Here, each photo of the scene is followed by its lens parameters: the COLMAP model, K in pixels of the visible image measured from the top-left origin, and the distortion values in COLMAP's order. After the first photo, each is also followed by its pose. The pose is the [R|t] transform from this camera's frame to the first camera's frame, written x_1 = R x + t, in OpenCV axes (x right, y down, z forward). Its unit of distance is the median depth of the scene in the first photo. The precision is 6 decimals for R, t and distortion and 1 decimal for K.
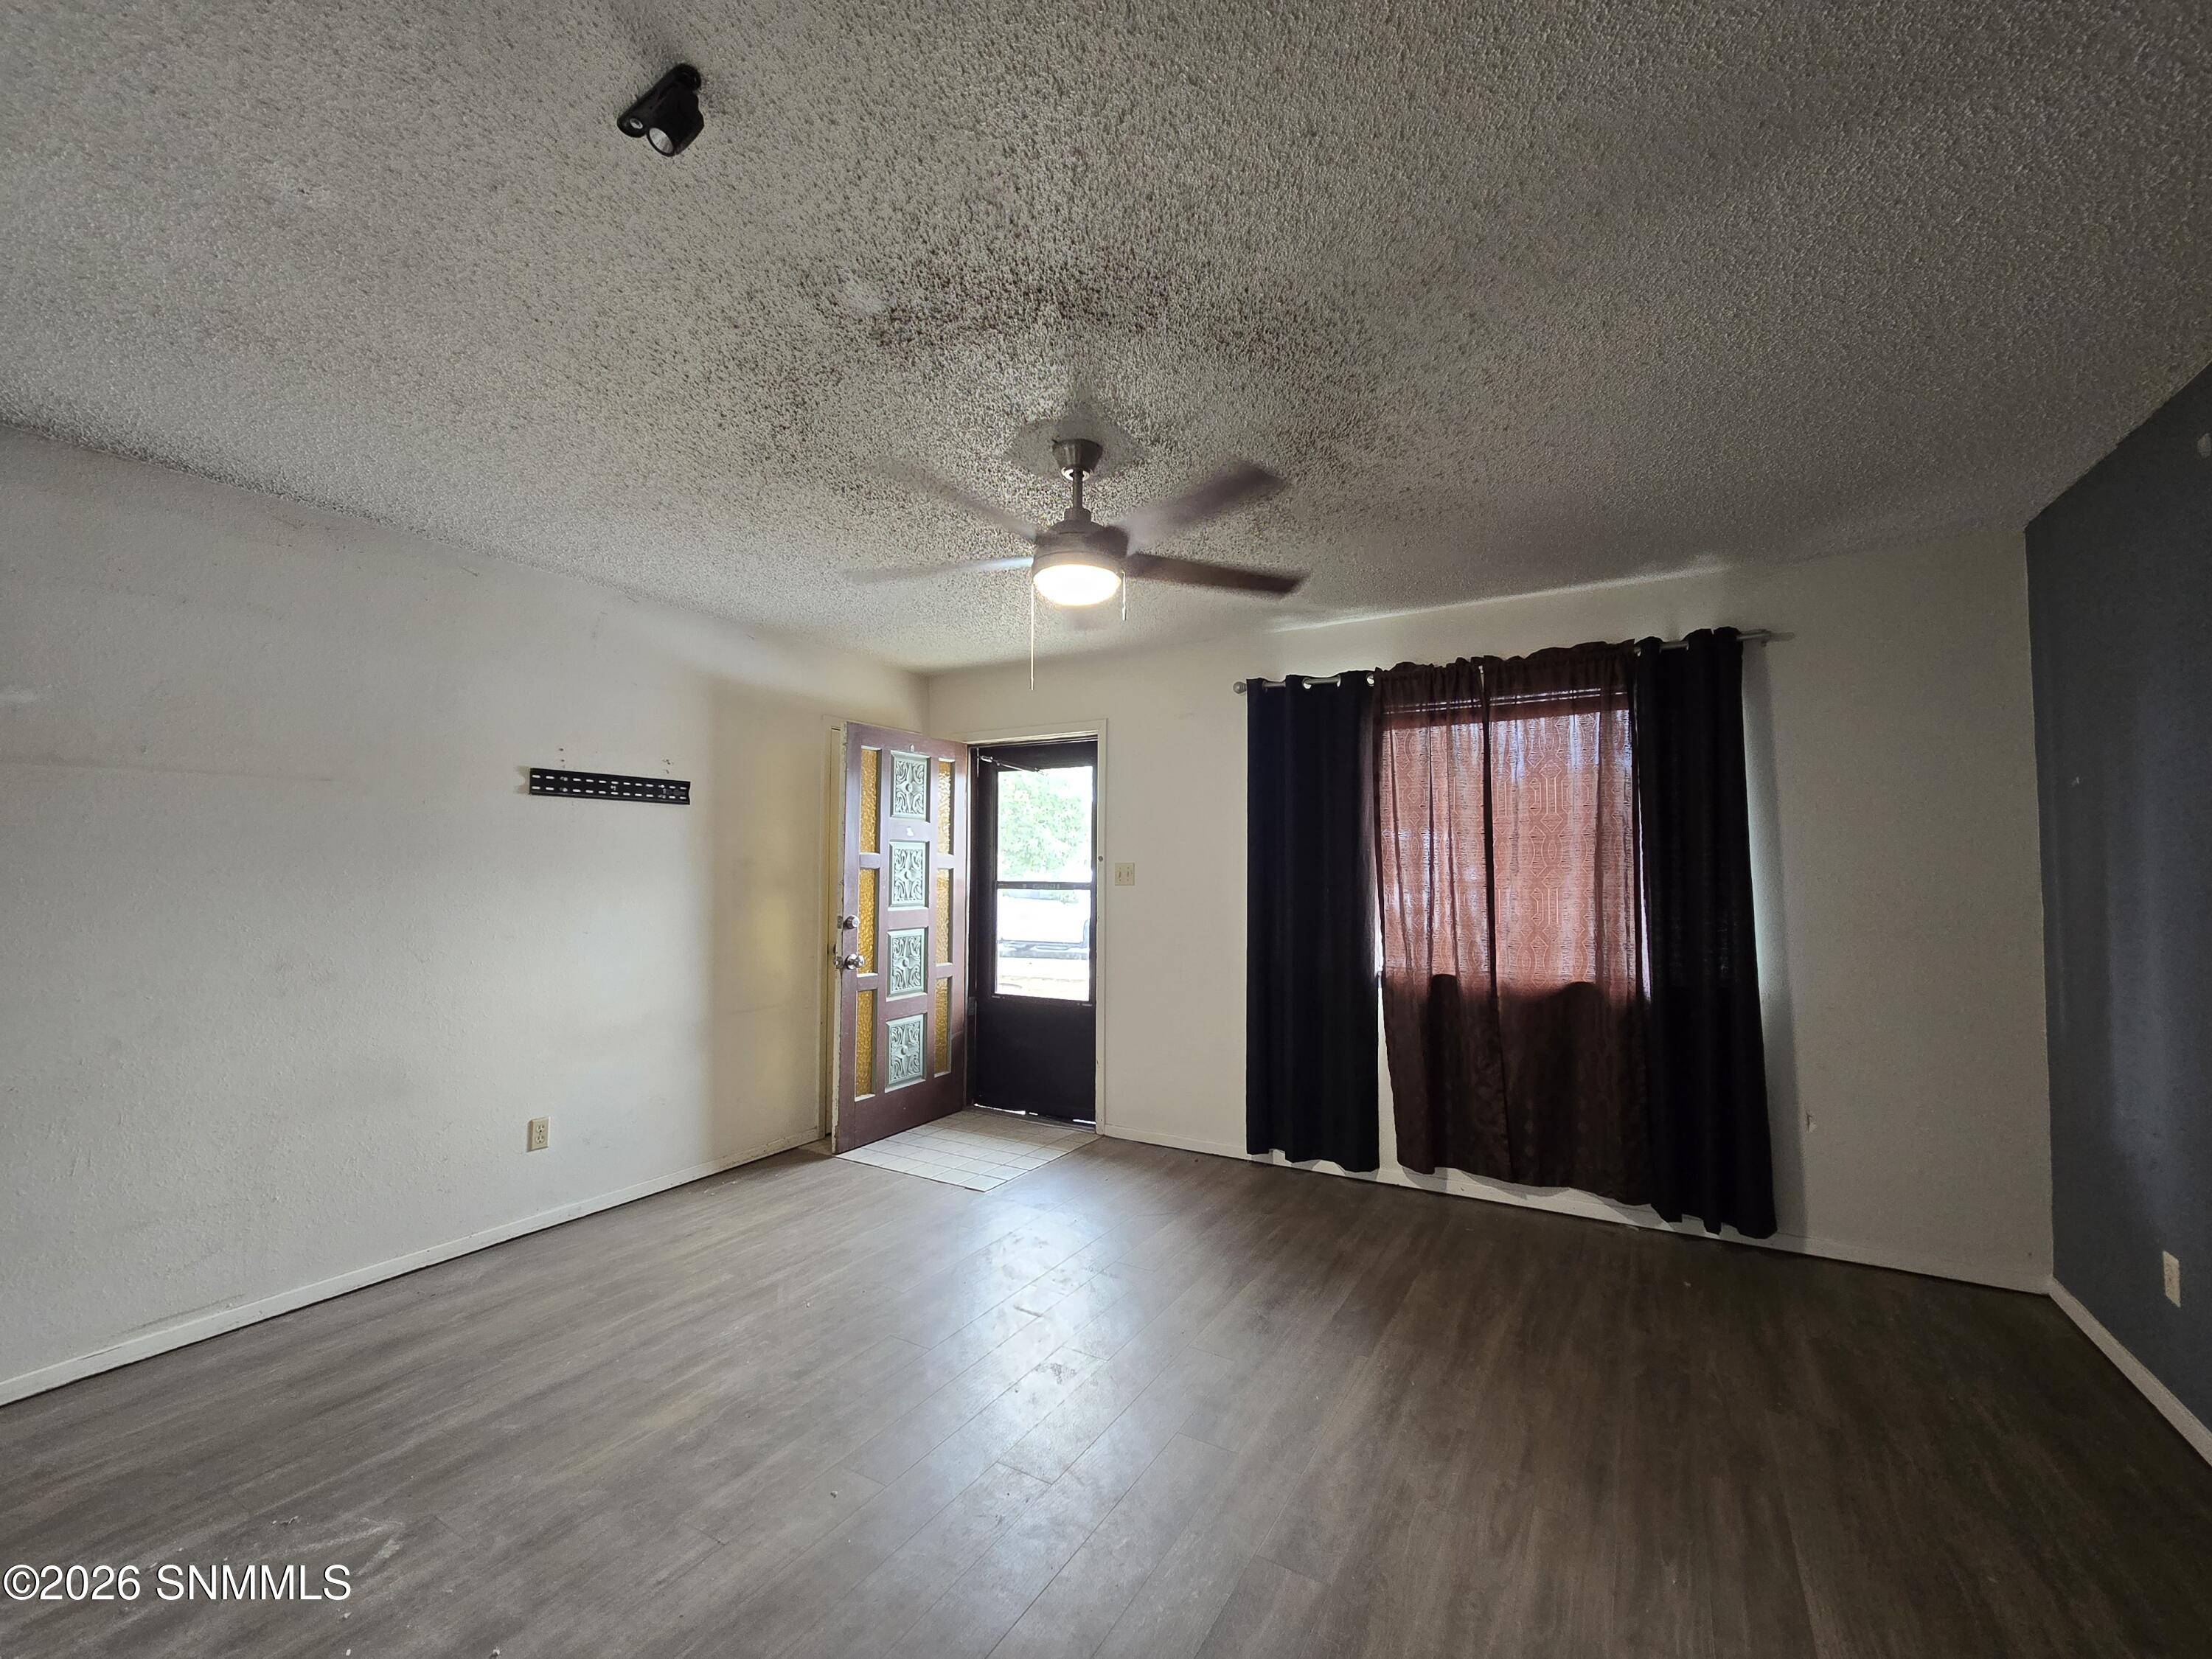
lens RADIAL K [[902.3, 0, 1147.5], [0, 902.3, 821.1], [0, 0, 1]] dist [0.002973, 0.000270]
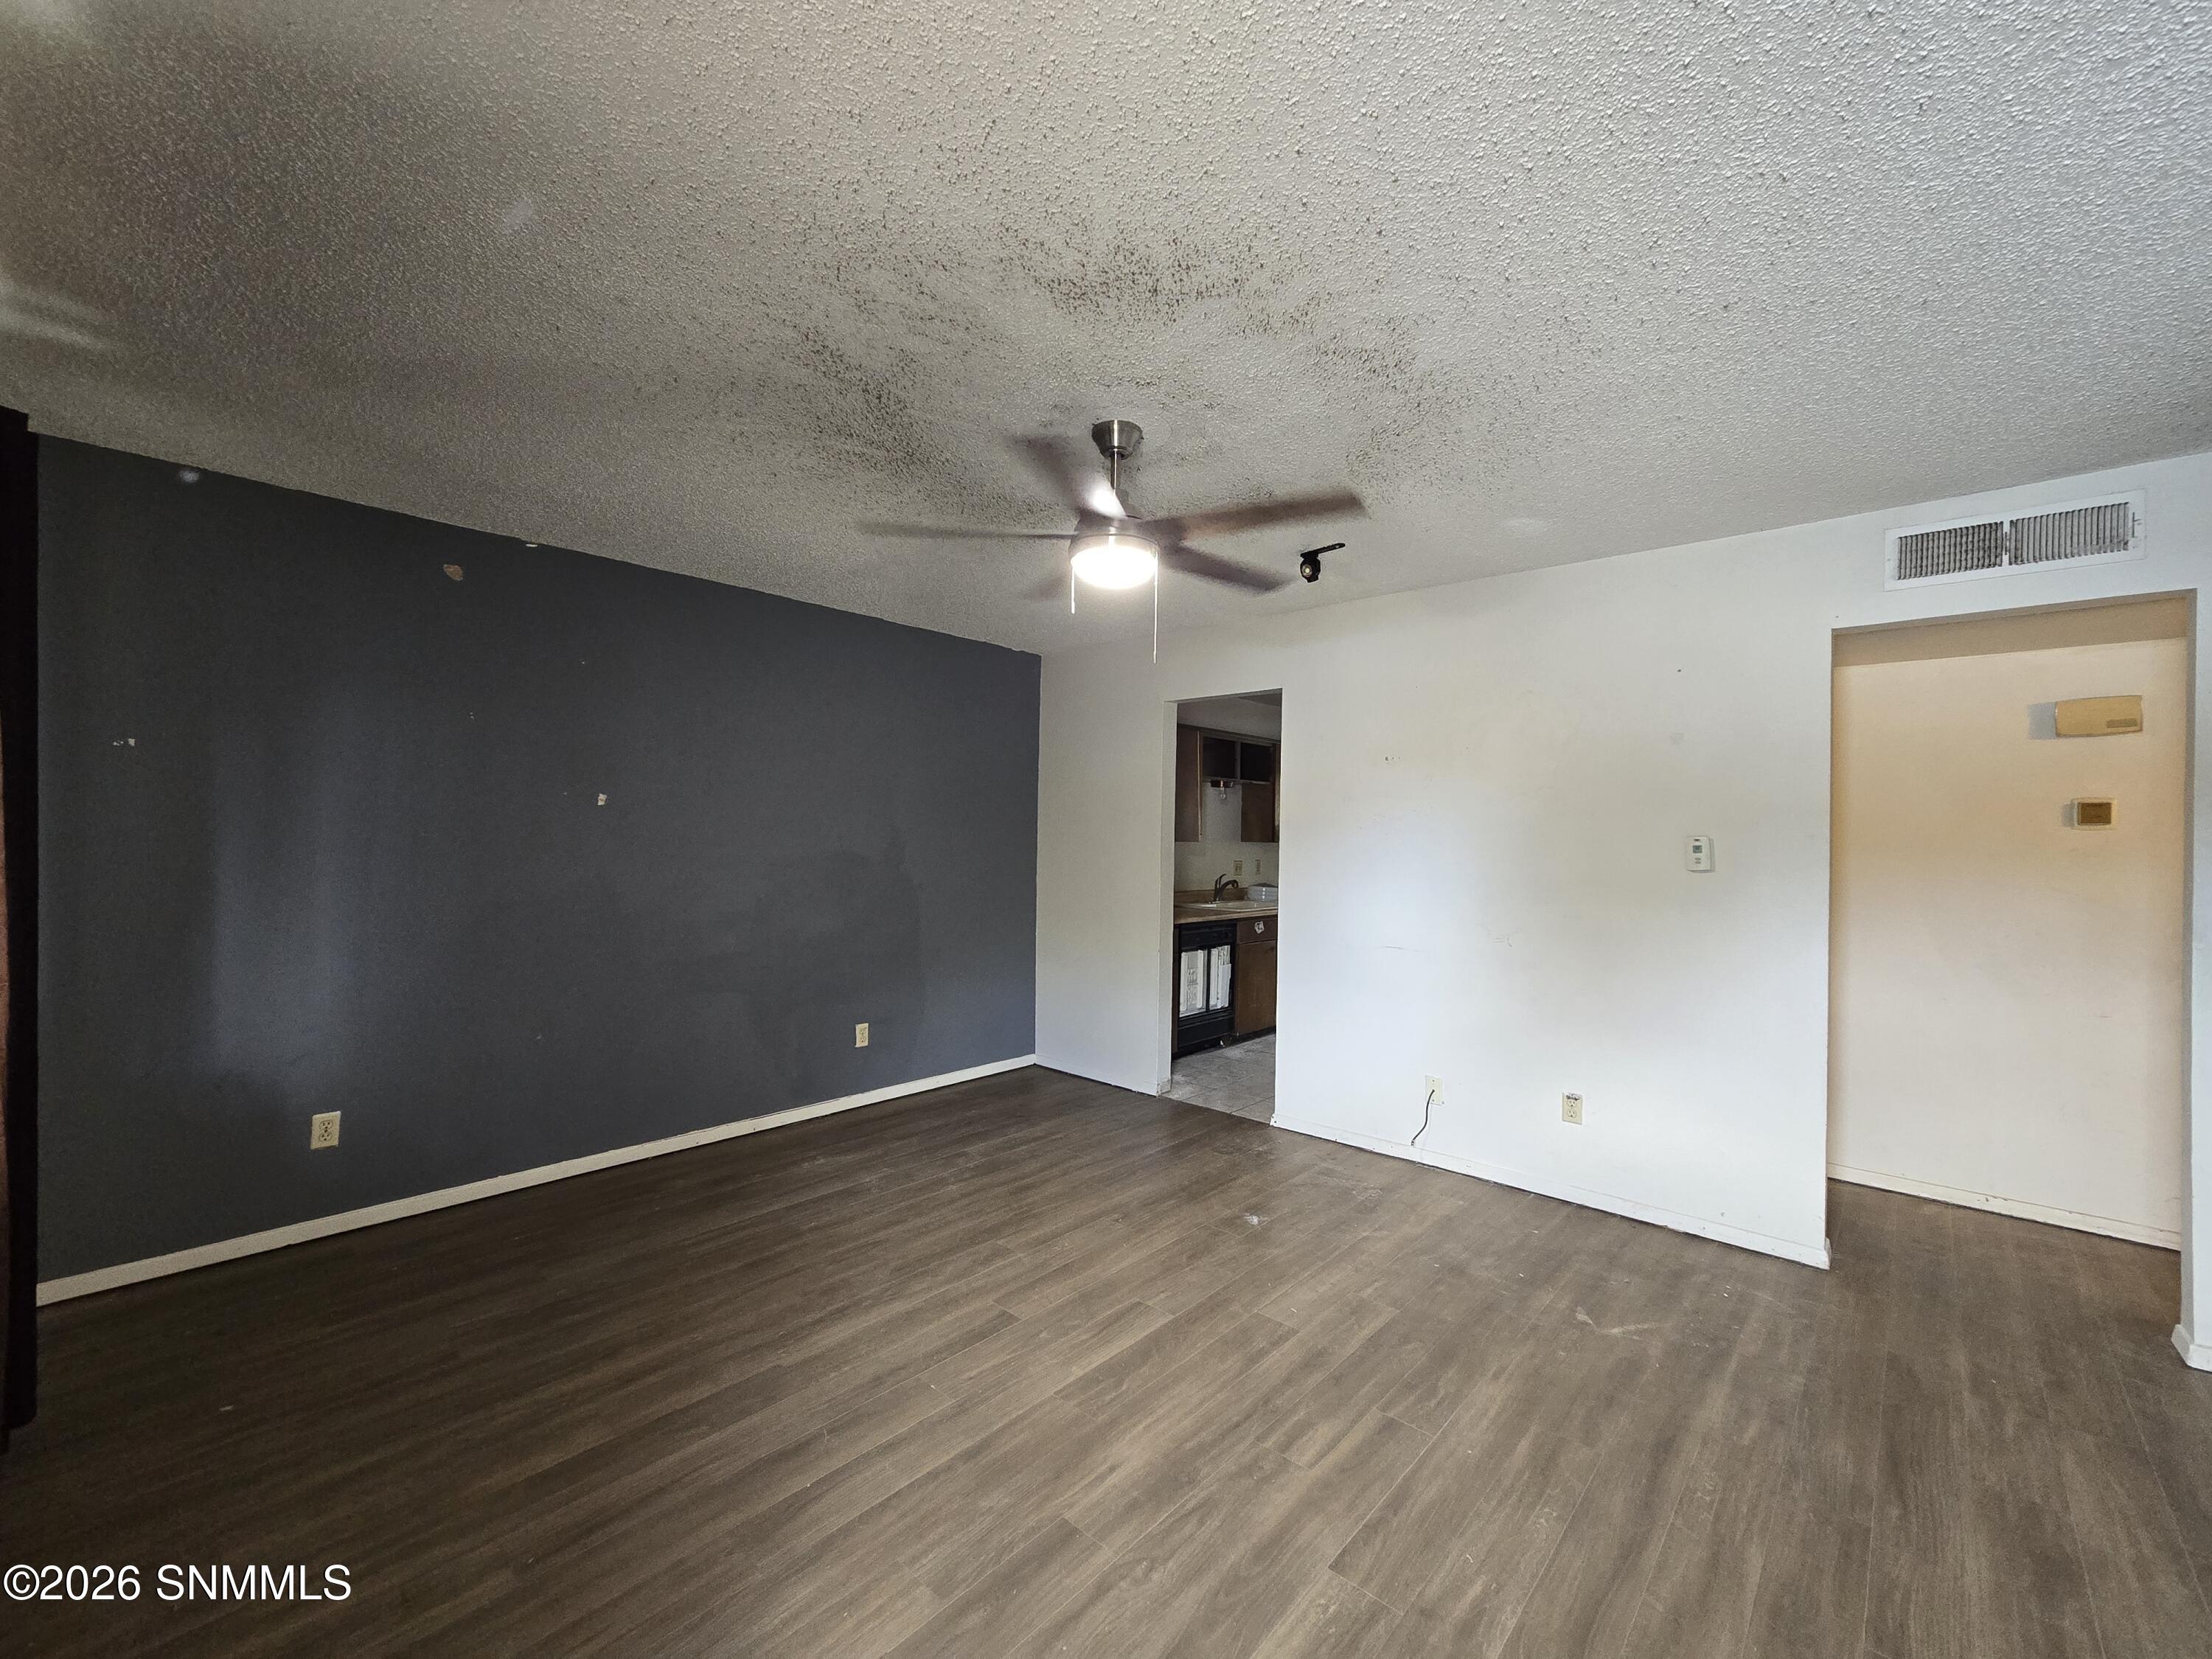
lens RADIAL K [[901.9, 0, 1106.0], [0, 901.9, 829.5], [0, 0, 1]] dist [0.007685, -0.004855]
pose [[-0.967099, -0.017319, 0.253812, -0.337749], [-0.030401, 0.998399, -0.047708, 0.080748], [-0.252579, -0.053854, -0.966076, 2.010426]]
